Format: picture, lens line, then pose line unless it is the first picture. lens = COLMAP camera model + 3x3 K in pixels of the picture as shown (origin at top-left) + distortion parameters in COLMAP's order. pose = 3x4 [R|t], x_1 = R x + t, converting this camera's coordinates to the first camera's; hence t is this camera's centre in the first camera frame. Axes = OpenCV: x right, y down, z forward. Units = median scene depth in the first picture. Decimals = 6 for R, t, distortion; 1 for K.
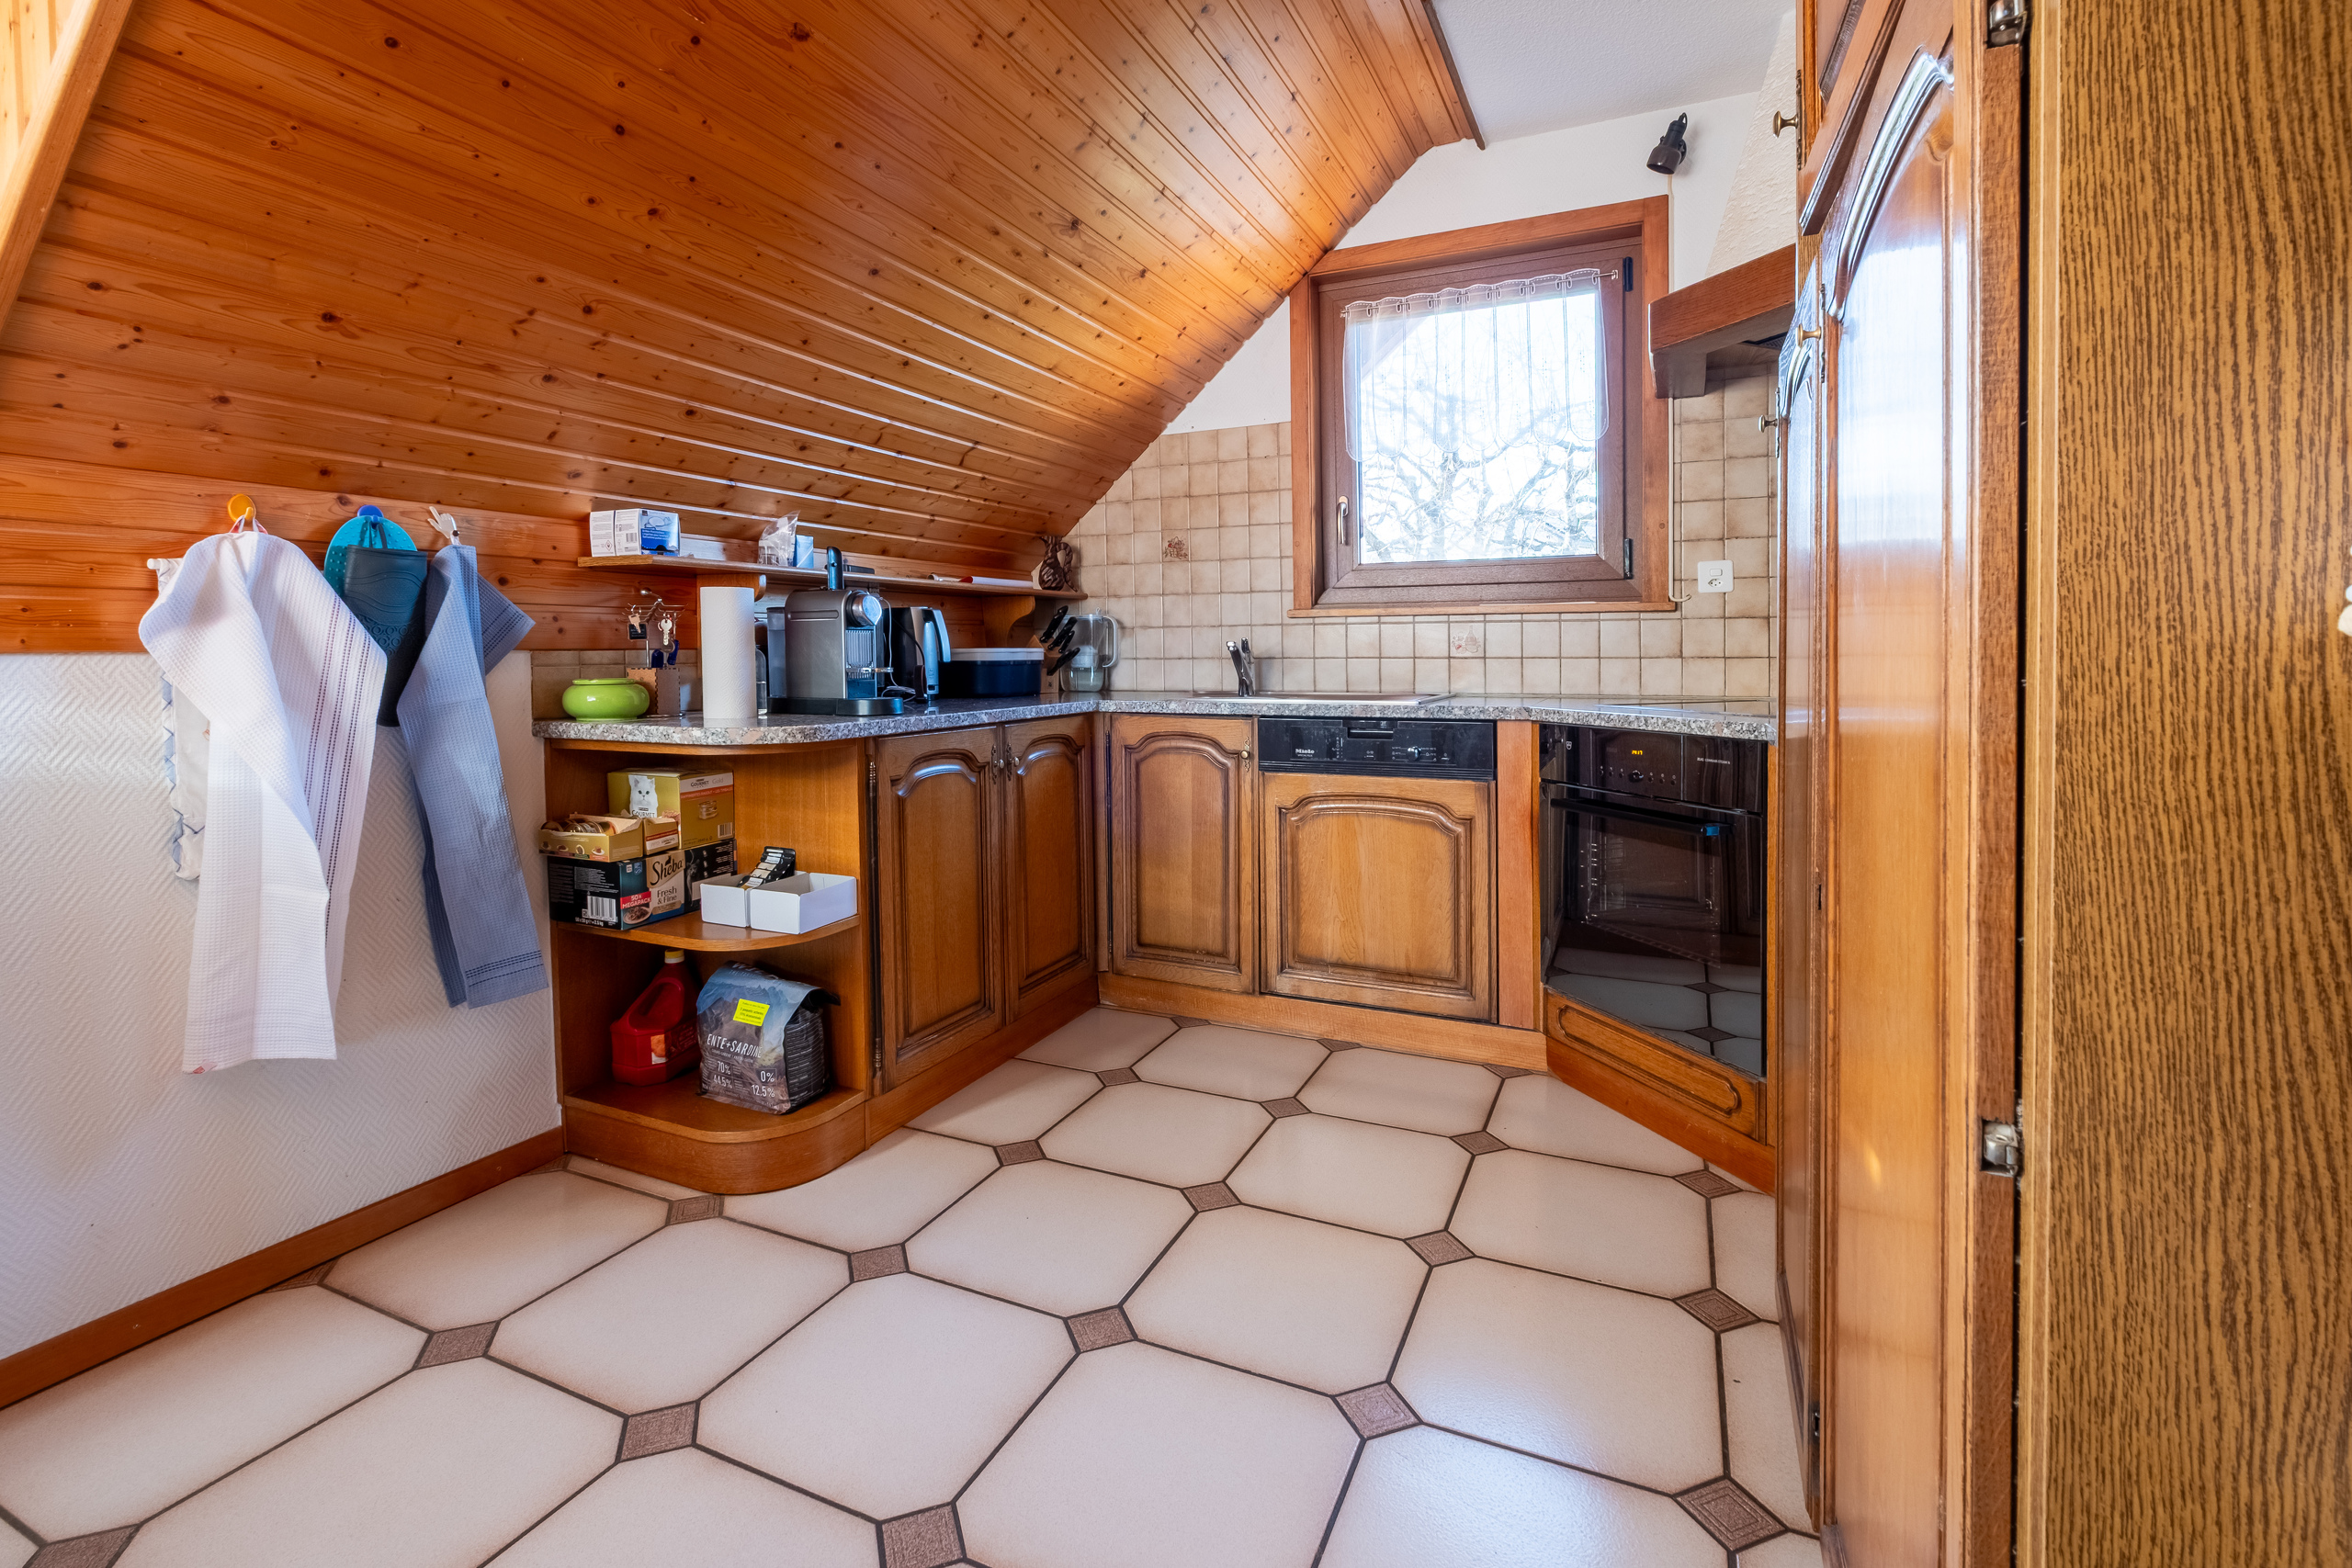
lens RADIAL K [[1028.9, 0, 1253.0], [0, 1028.9, 664.2], [0, 0, 1]] dist [-0.001521, -0.000487]
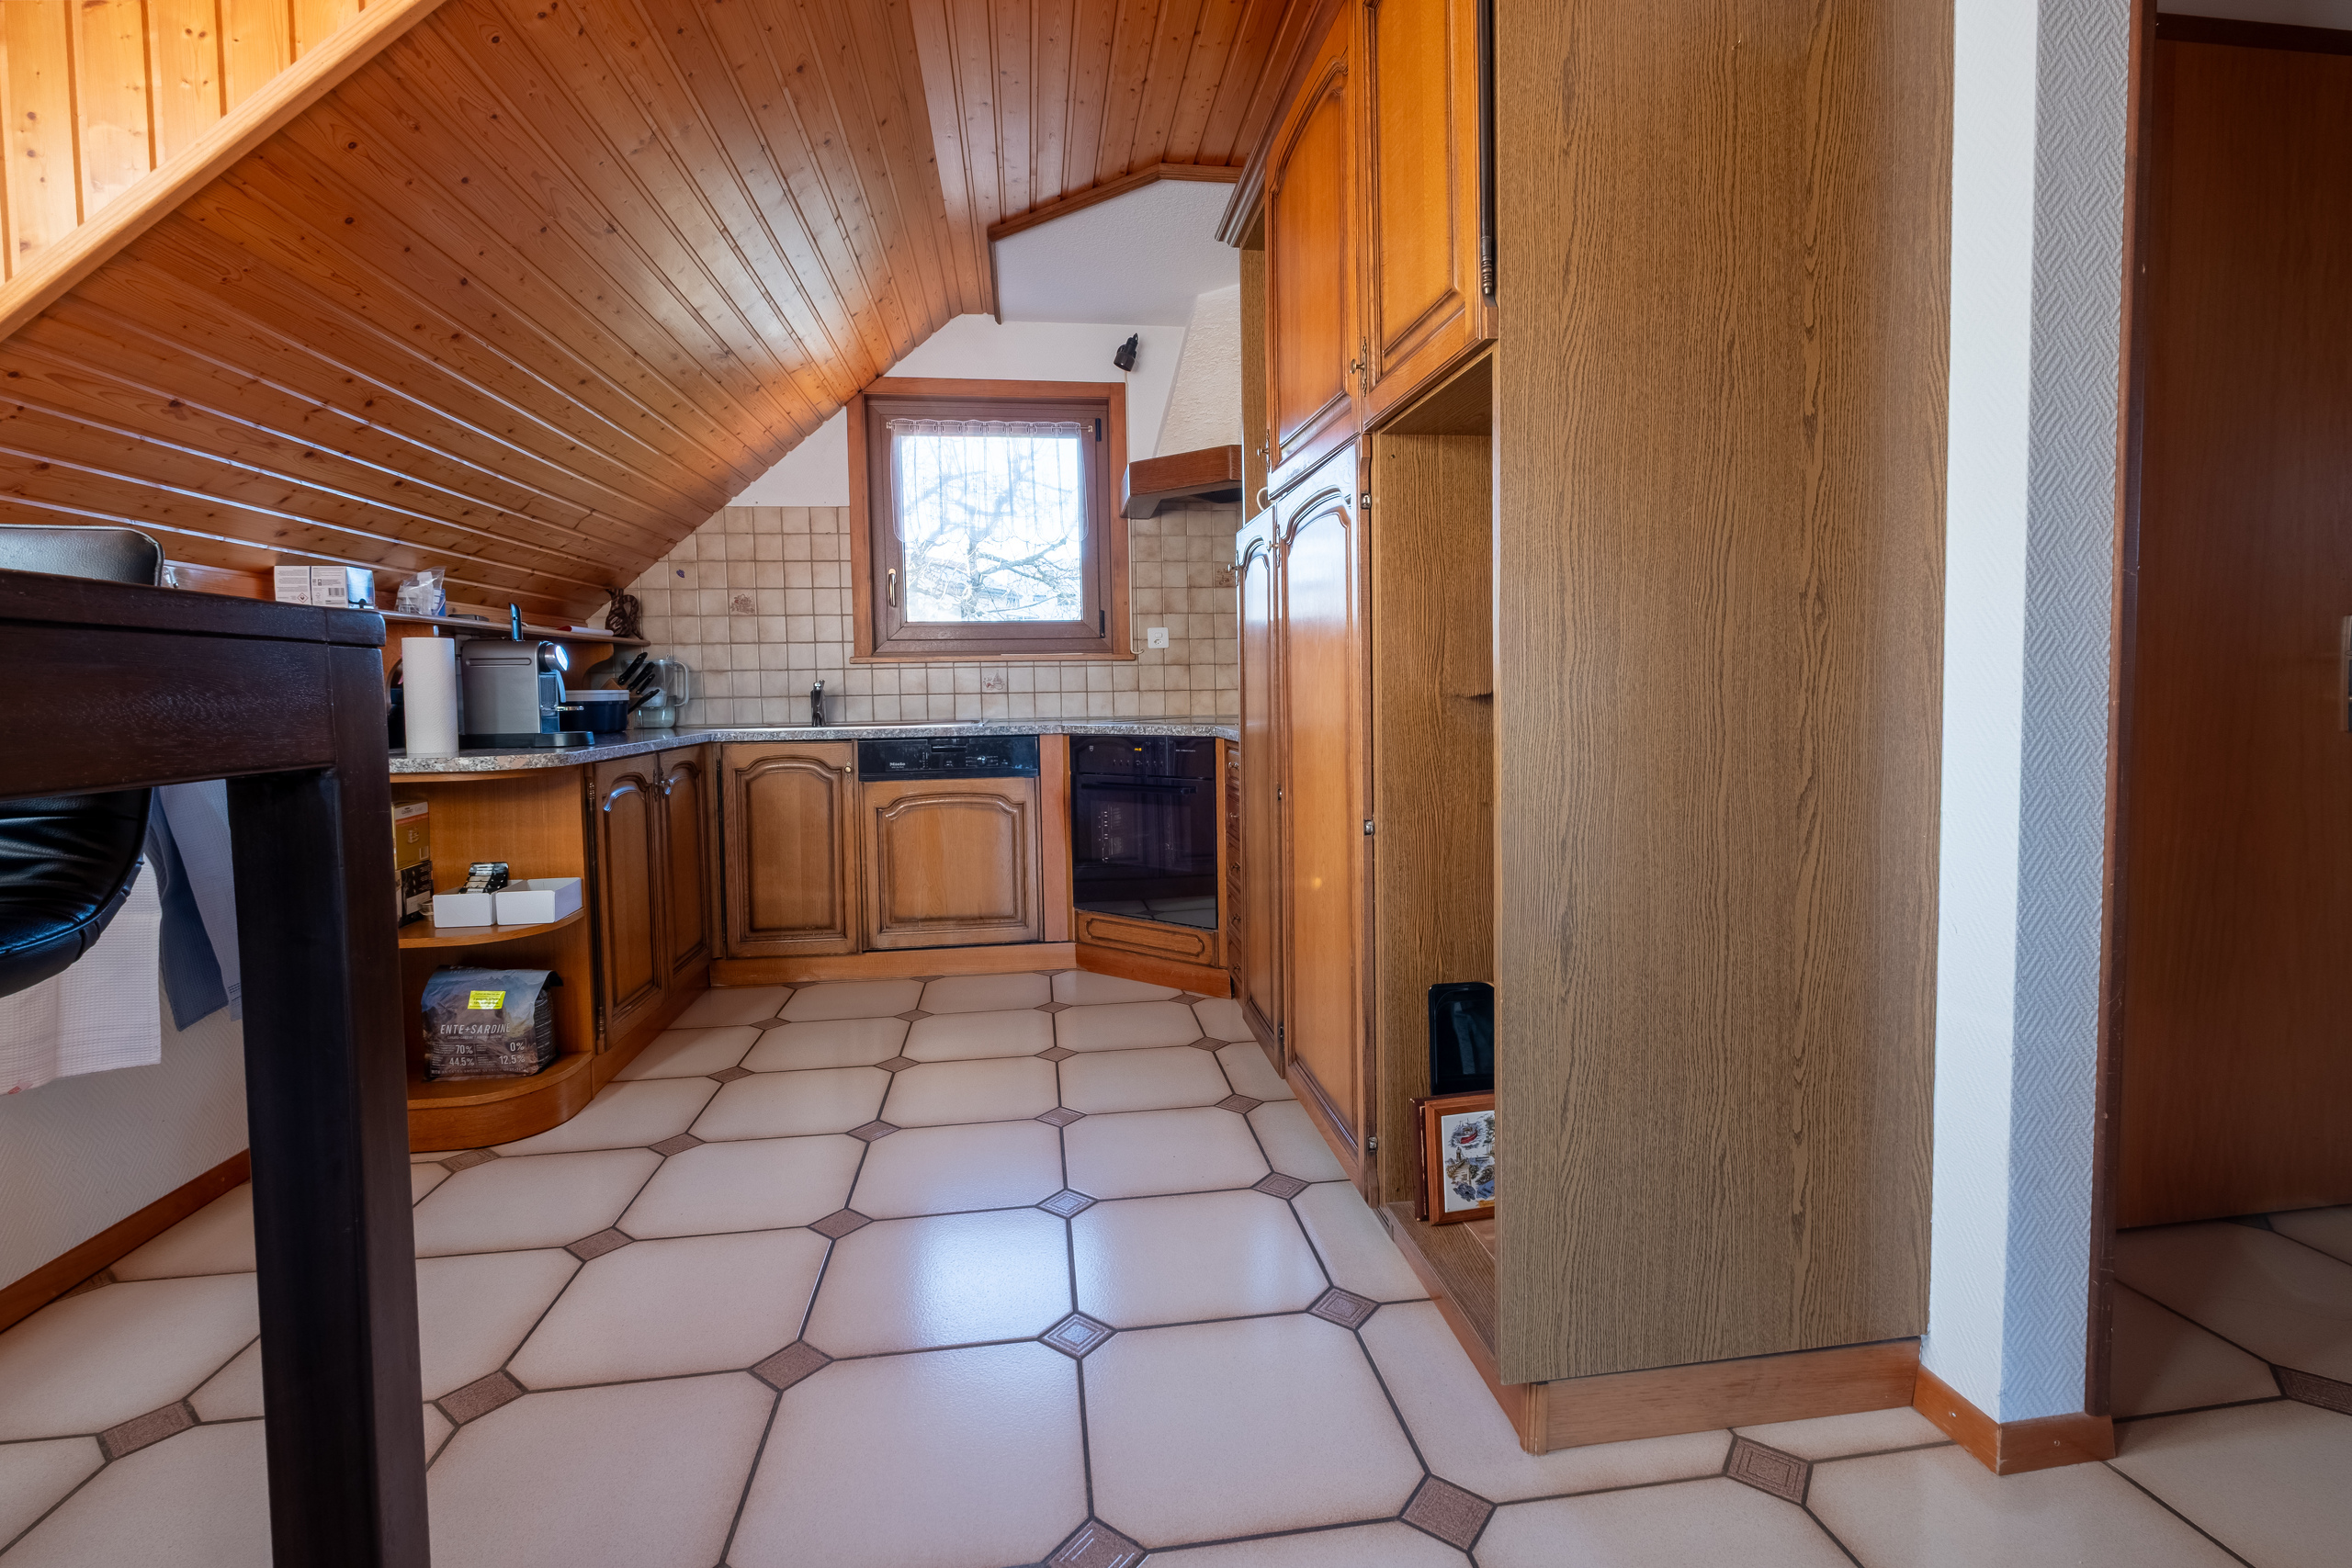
lens RADIAL K [[1019.5, 0, 1176.8], [0, 1019.5, 702.7], [0, 0, 1]] dist [0.000009, 0.000139]
pose [[0.856765, -0.017331, 0.515416, -0.311922], [0.017601, 0.999836, 0.004362, 0.005199], [-0.515407, 0.005334, 0.856929, -0.315614]]
